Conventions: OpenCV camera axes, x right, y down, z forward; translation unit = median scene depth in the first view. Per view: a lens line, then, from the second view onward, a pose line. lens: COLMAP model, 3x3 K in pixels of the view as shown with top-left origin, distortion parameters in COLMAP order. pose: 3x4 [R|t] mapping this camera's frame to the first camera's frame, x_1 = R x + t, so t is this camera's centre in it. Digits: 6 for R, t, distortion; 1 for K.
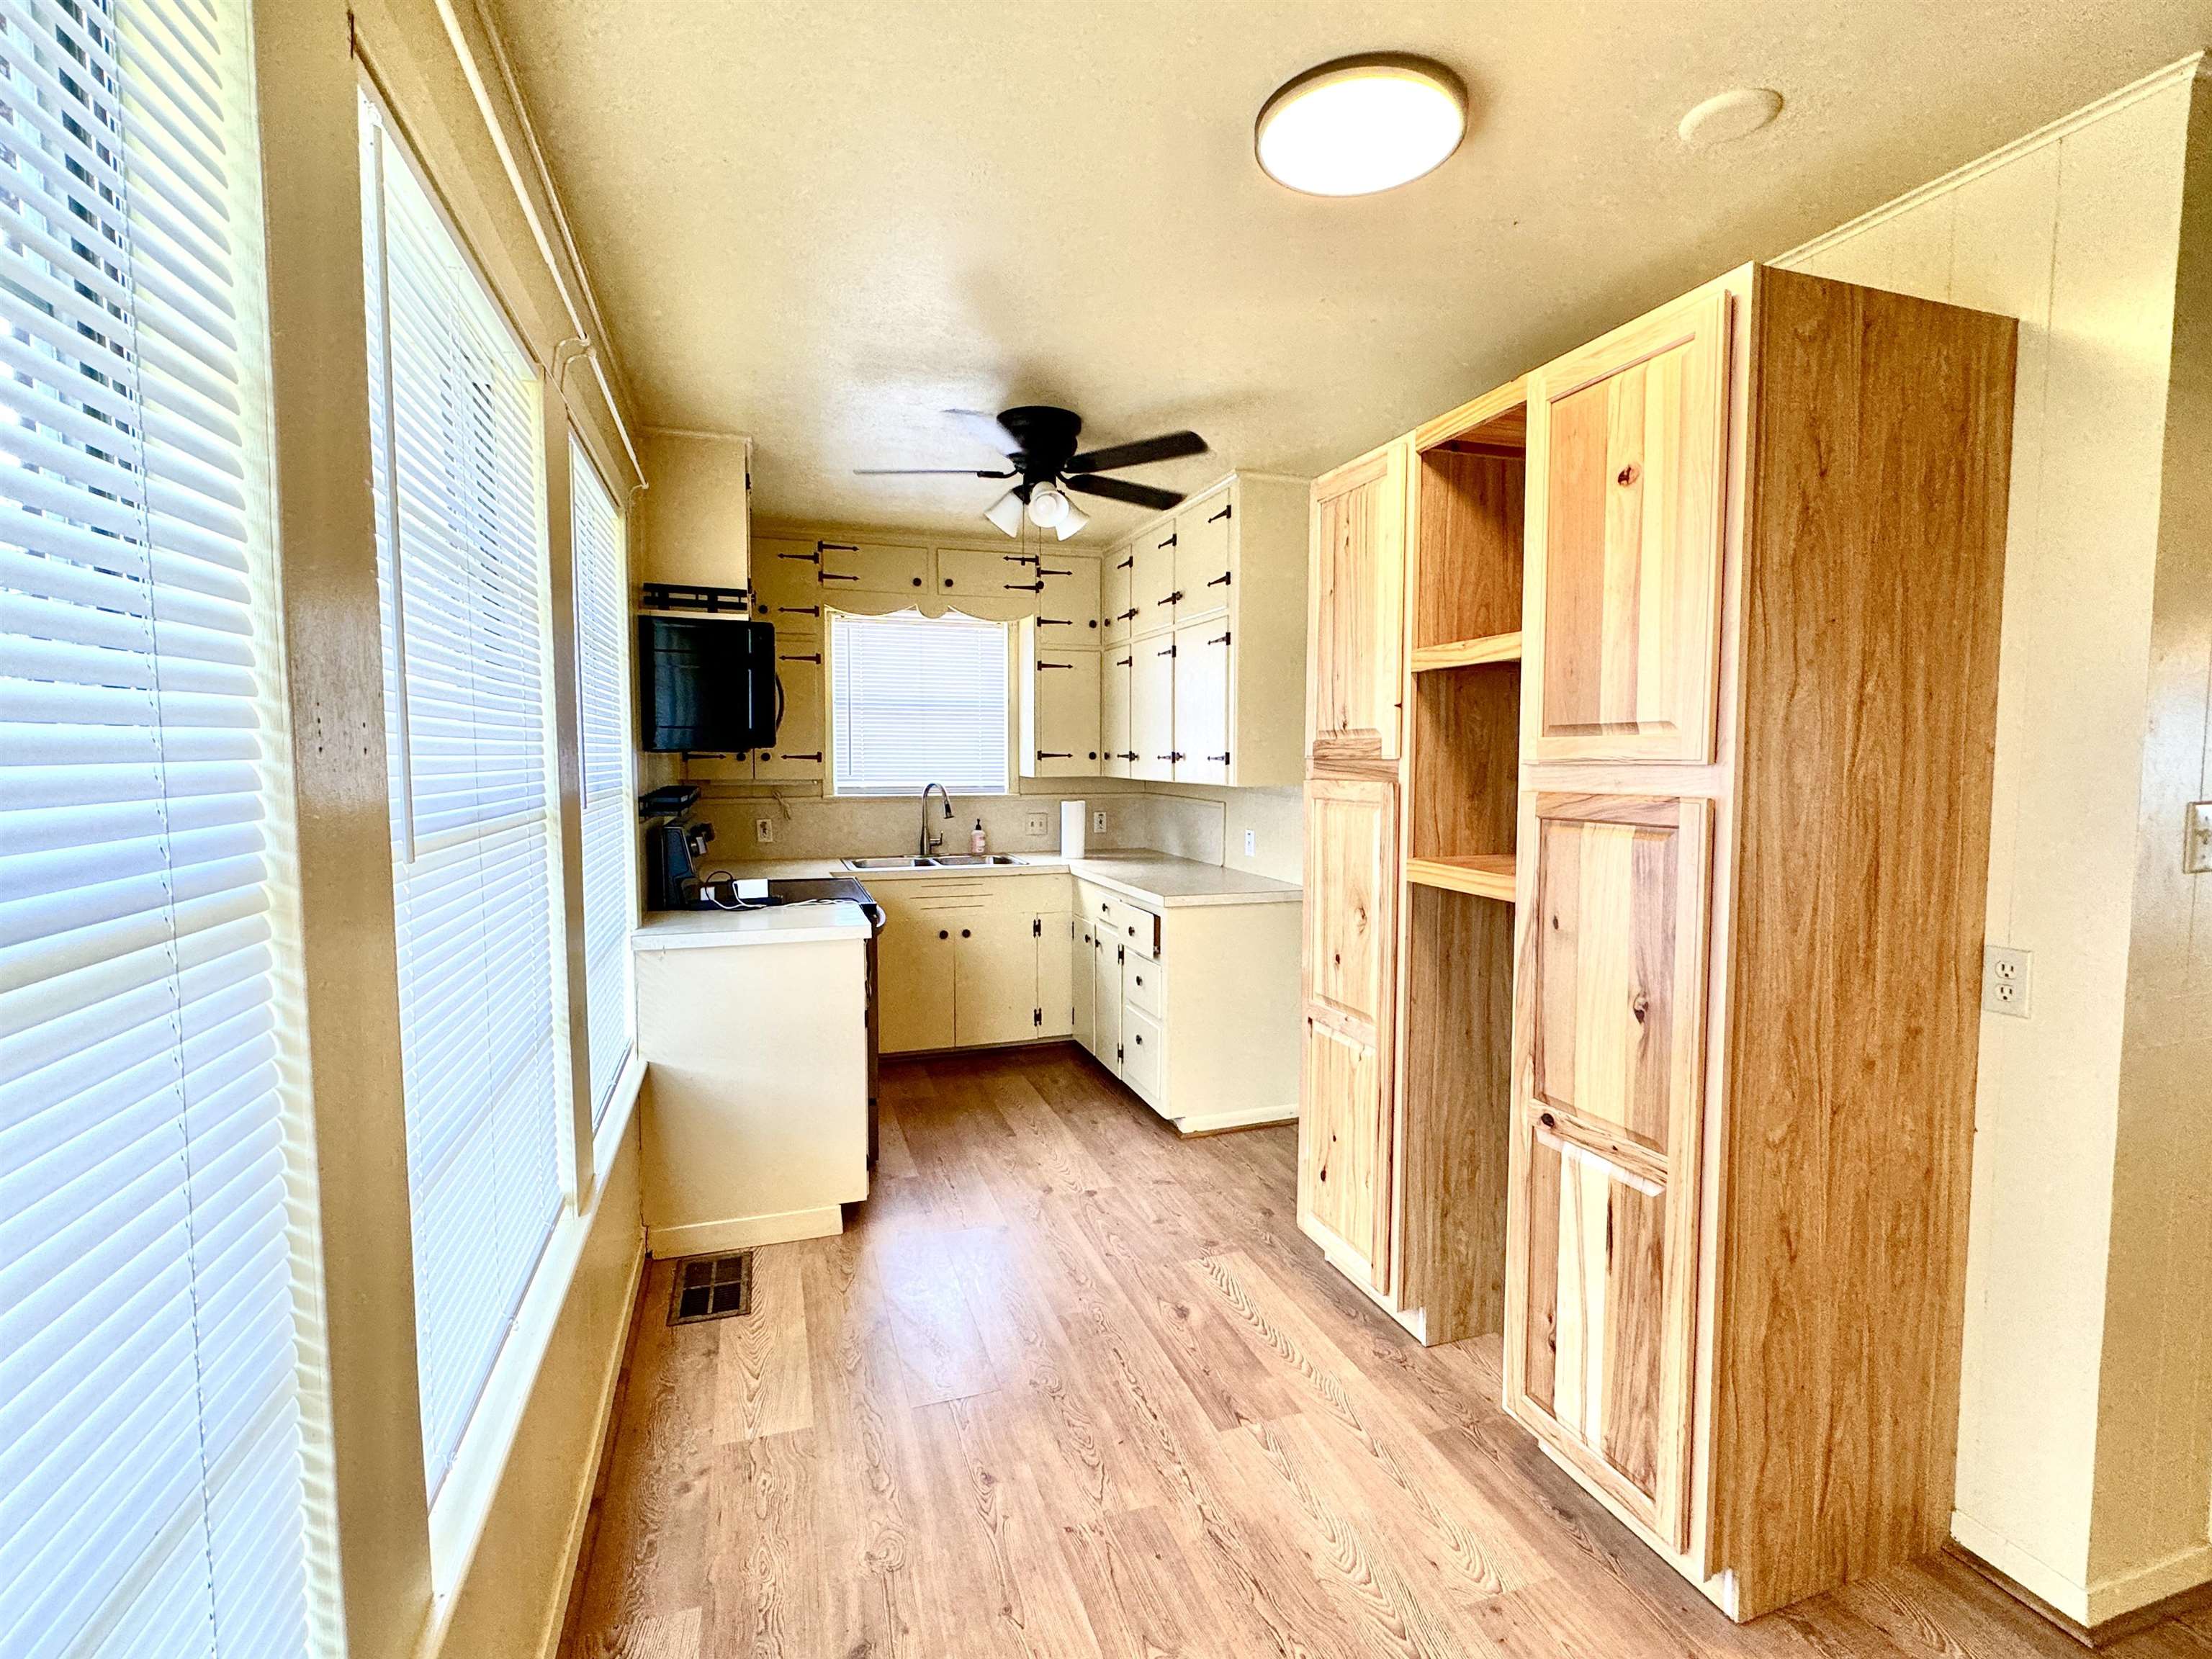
lens RADIAL K [[1023.3, 0, 1096.5], [0, 1023.3, 823.7], [0, 0, 1]] dist [0.000042, -0.000040]
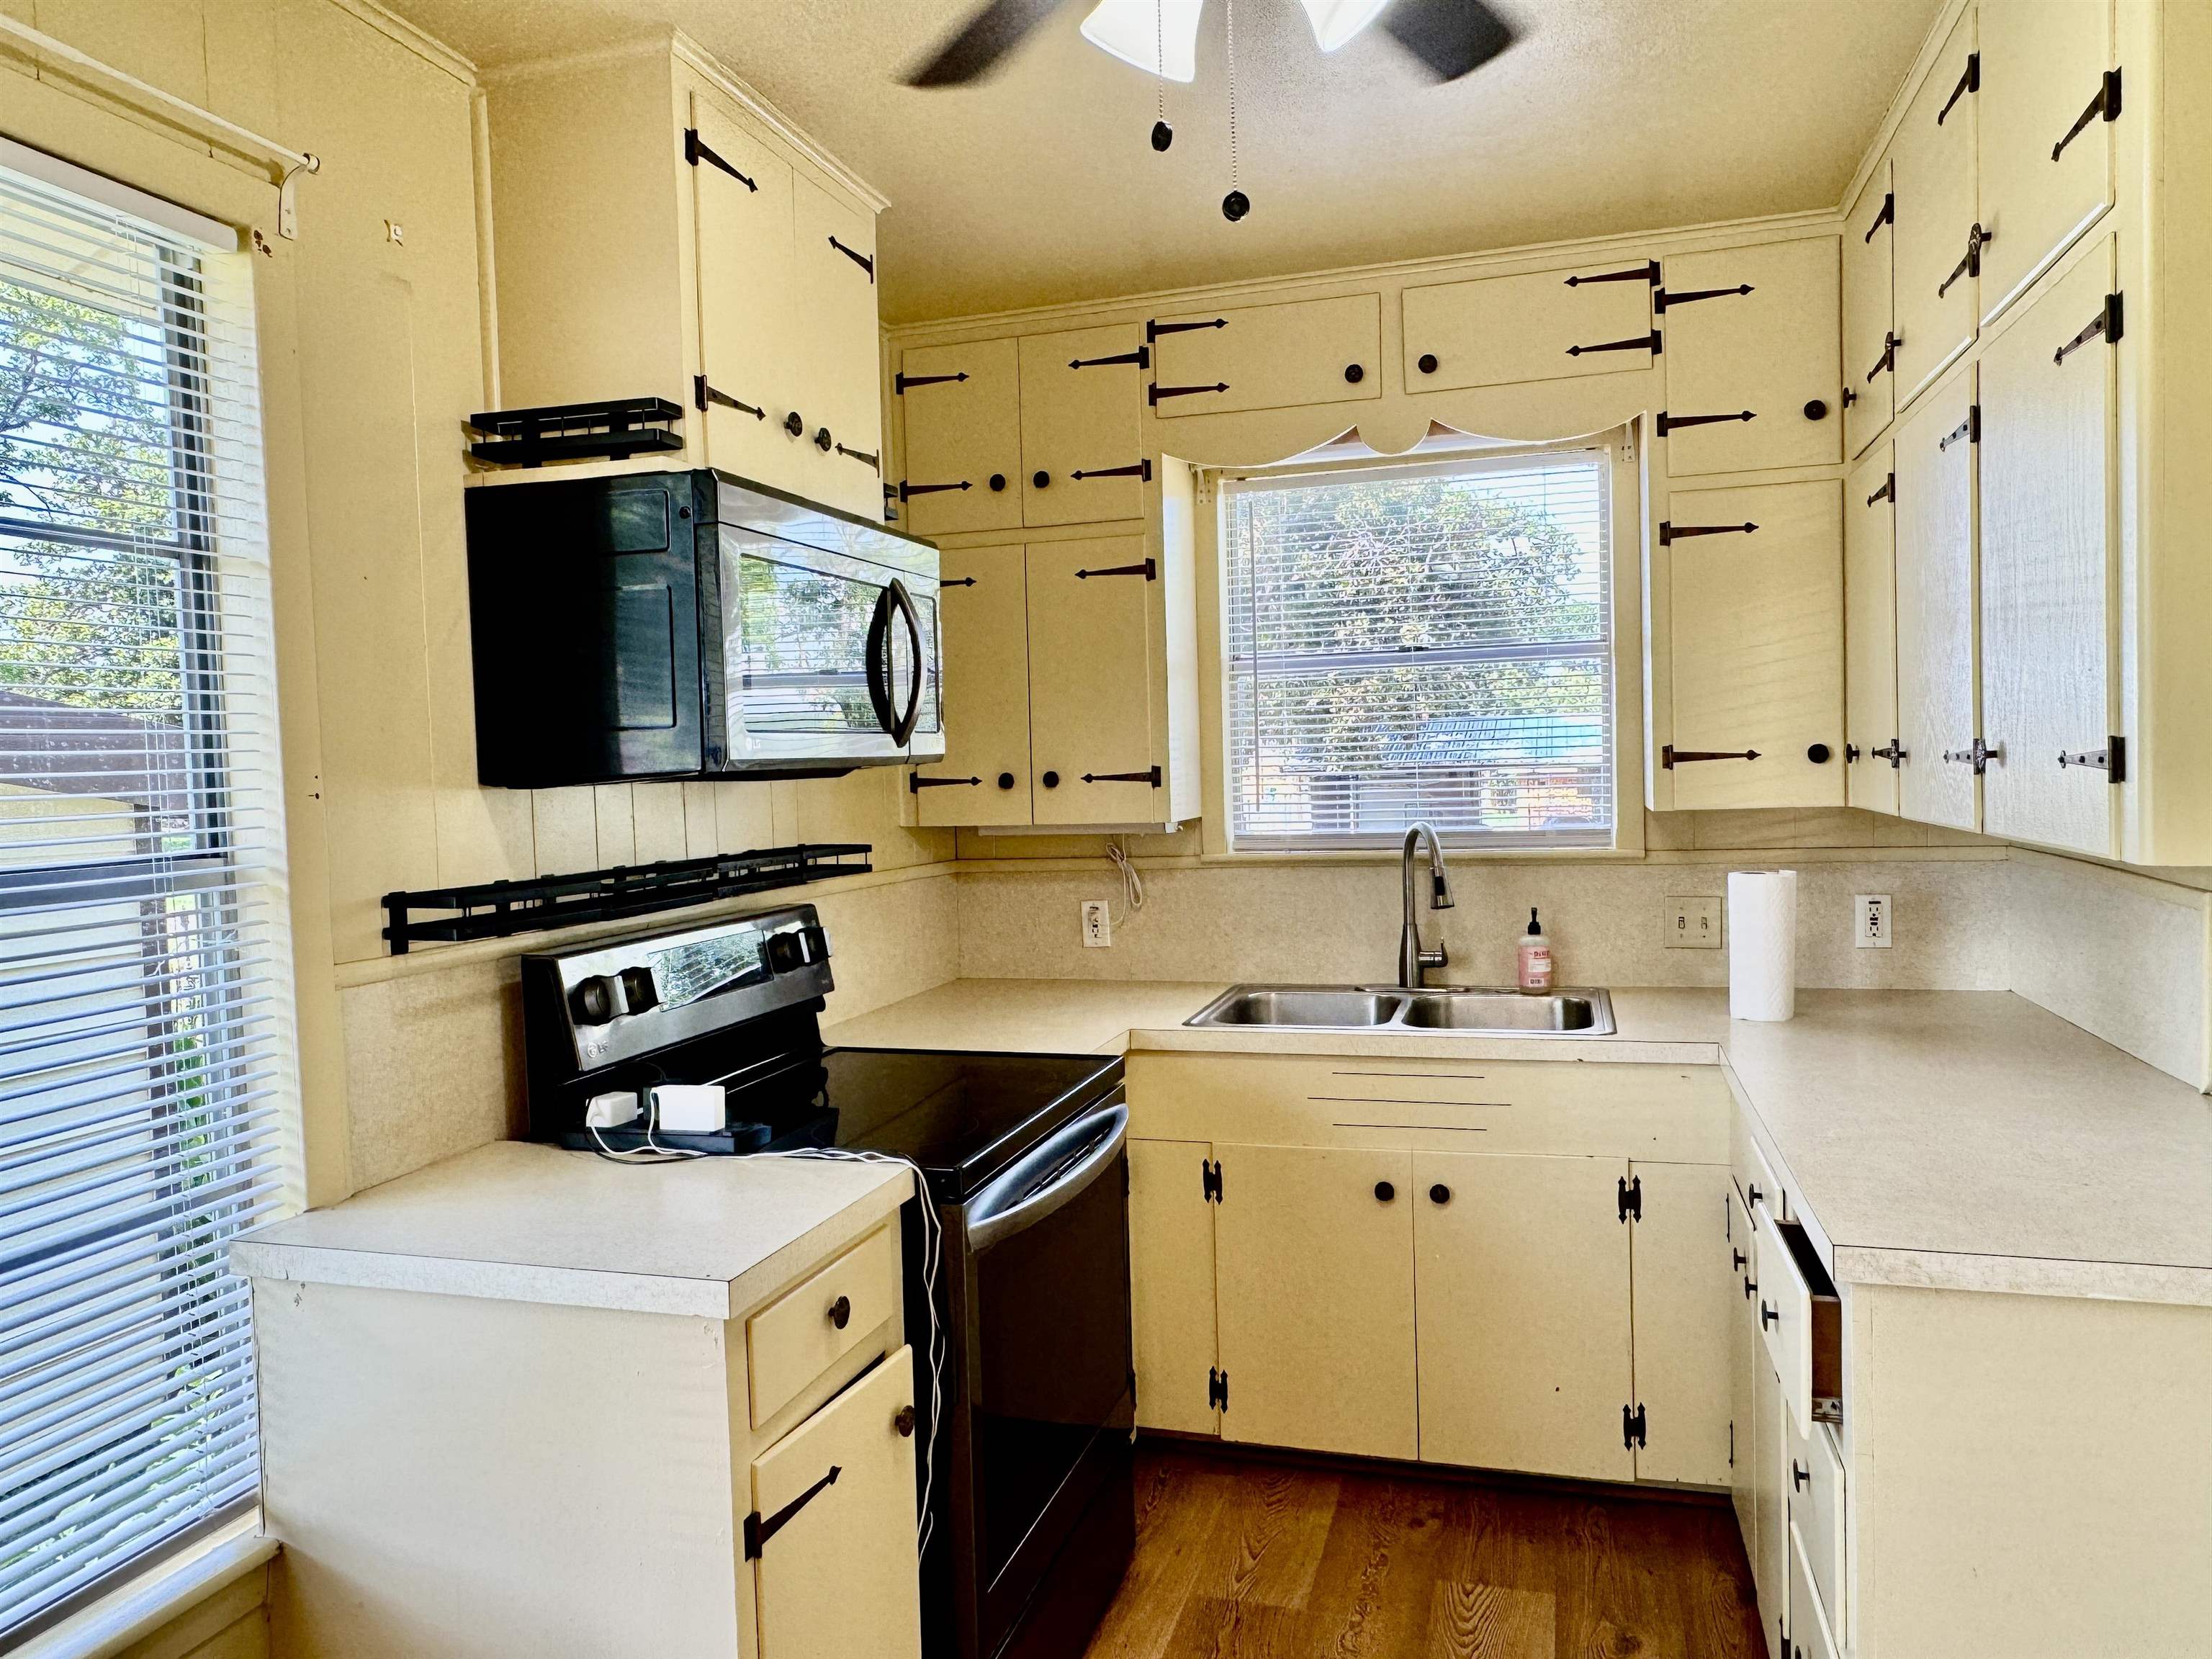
lens RADIAL K [[1513.3, 0, 1086.8], [0, 1513.3, 834.0], [0, 0, 1]] dist [-0.003580, -0.003112]
pose [[0.814594, -0.001015, -0.580031, 0.162840], [-0.007378, 0.999899, -0.012112, -0.044070], [0.579985, 0.014145, 0.814504, 0.608939]]
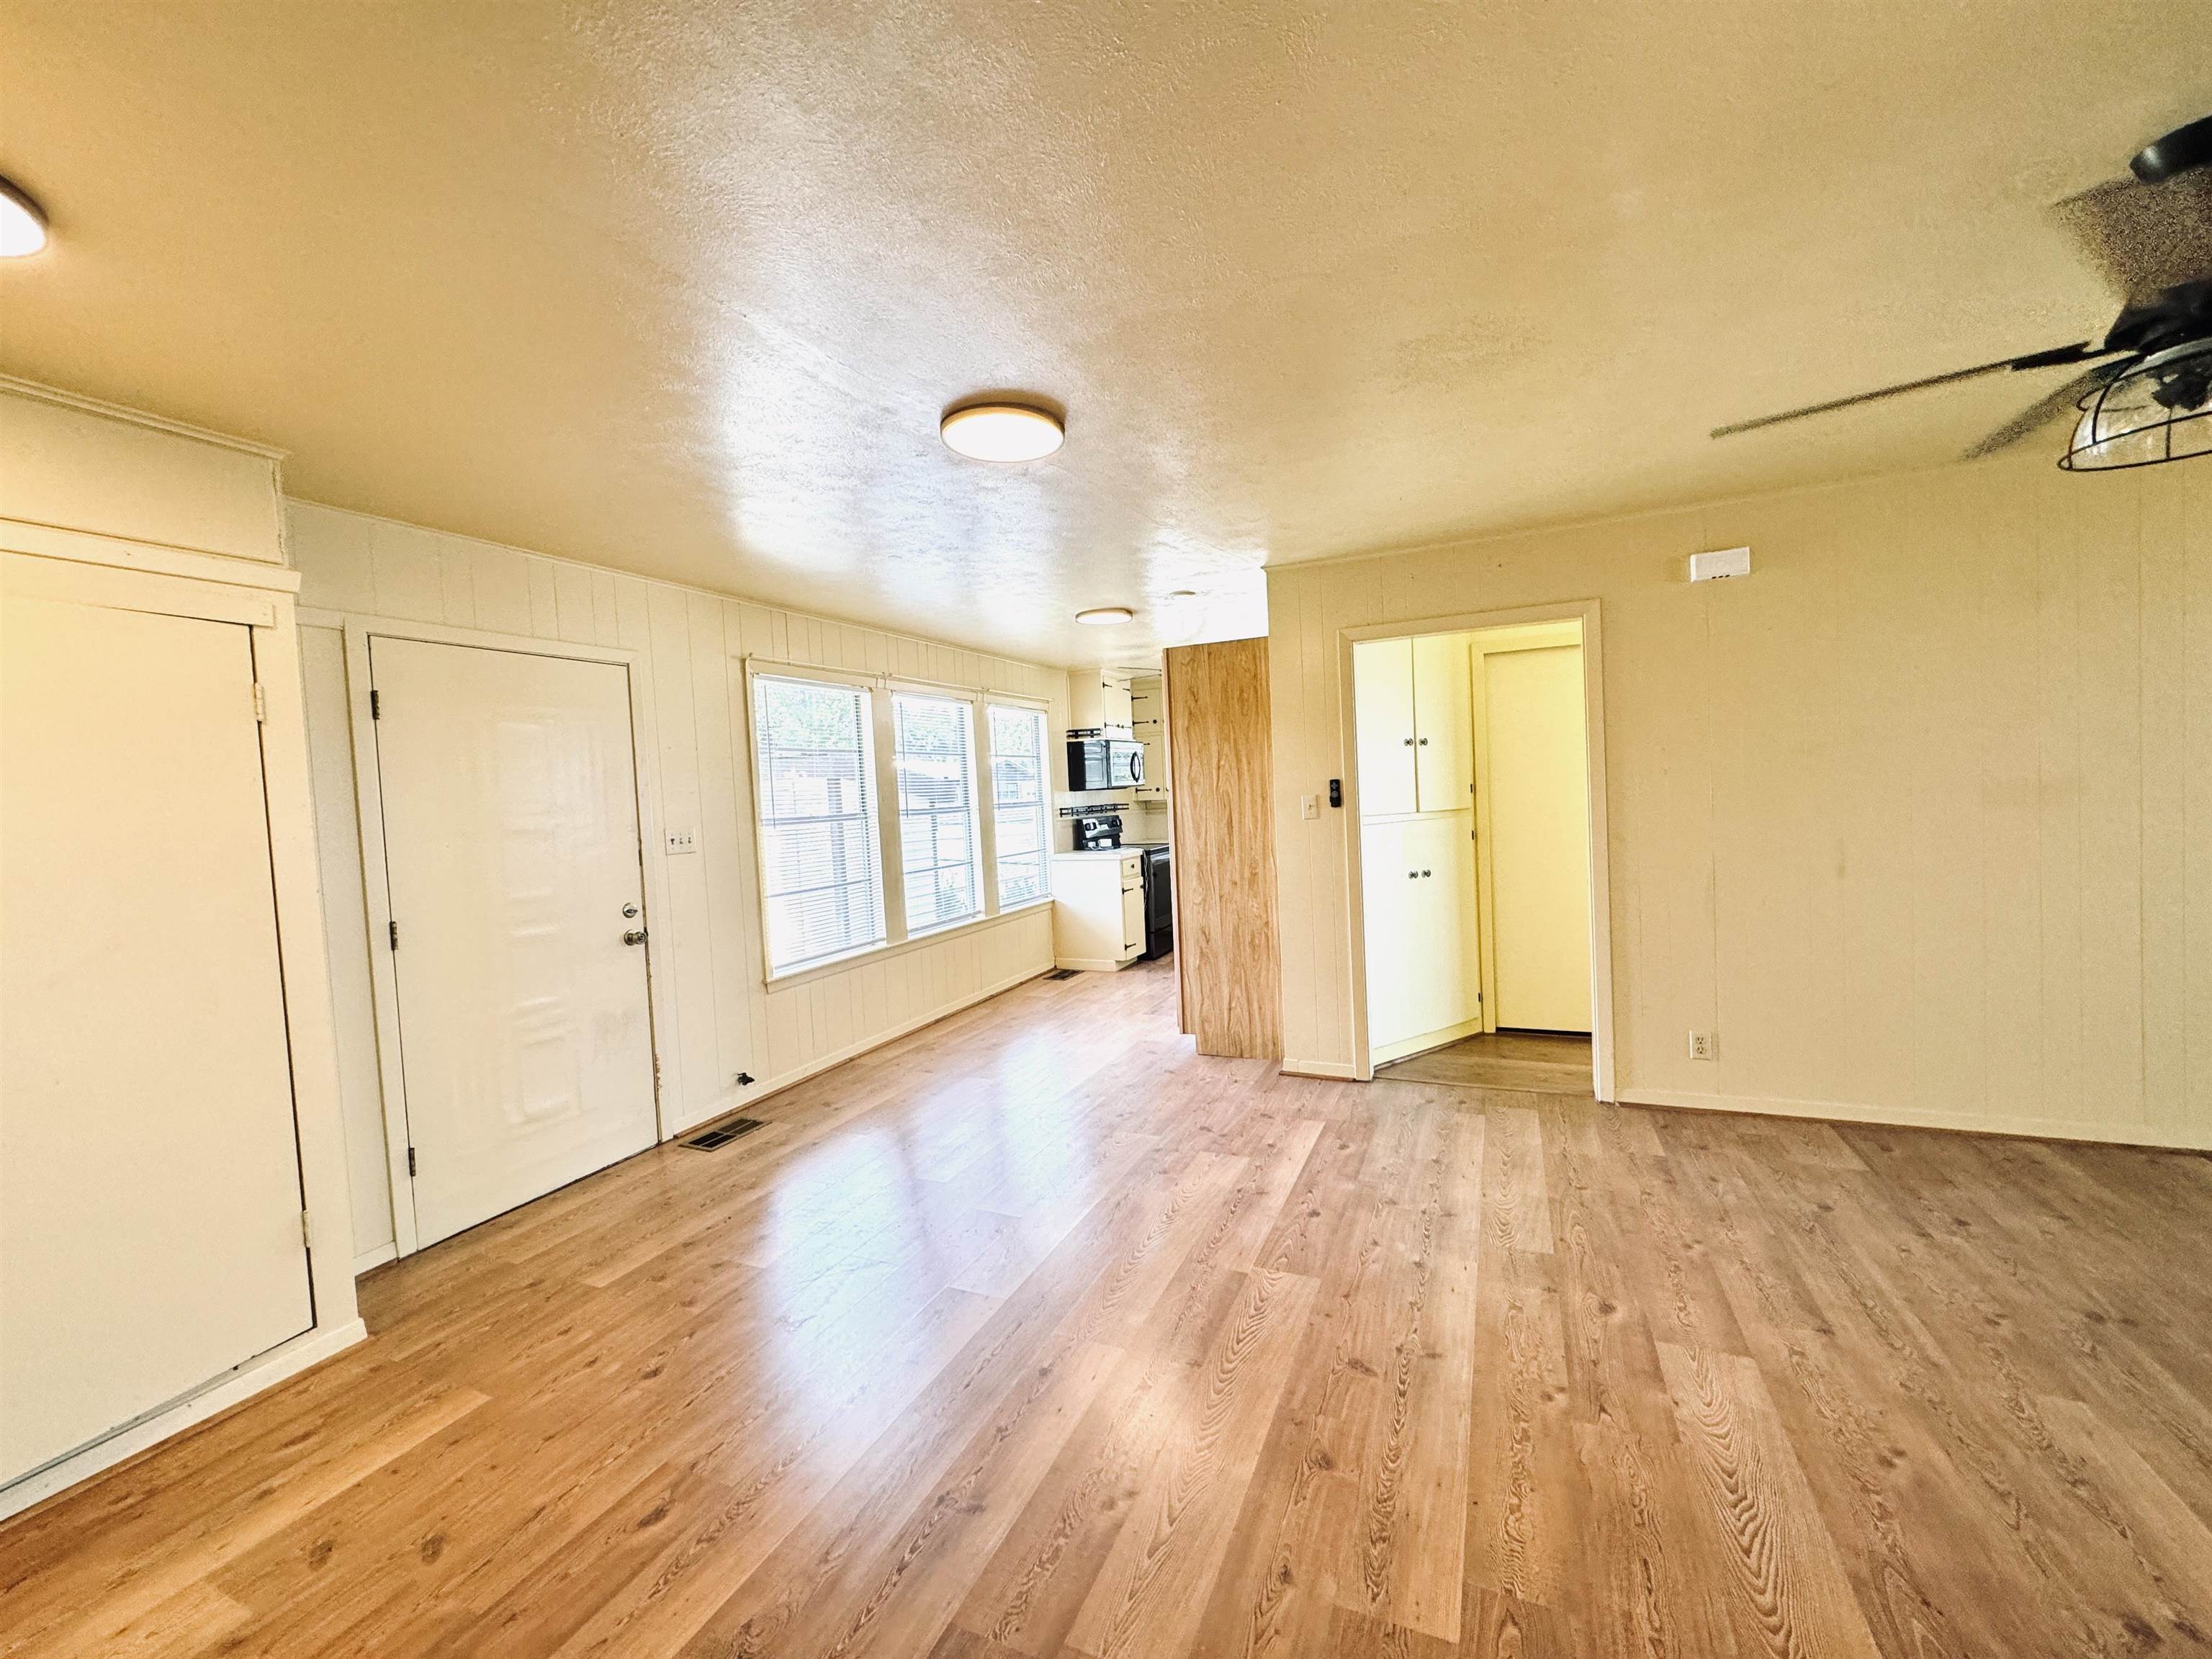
lens RADIAL K [[875.4, 0, 1106.0], [0, 875.4, 829.5], [0, 0, 1]] dist [-0.000942, 0.000126]
pose [[0.739901, -0.005841, -0.672691, 1.184340], [0.001204, 0.999972, -0.007358, 0.047714], [0.672715, 0.004634, 0.739887, -0.646100]]
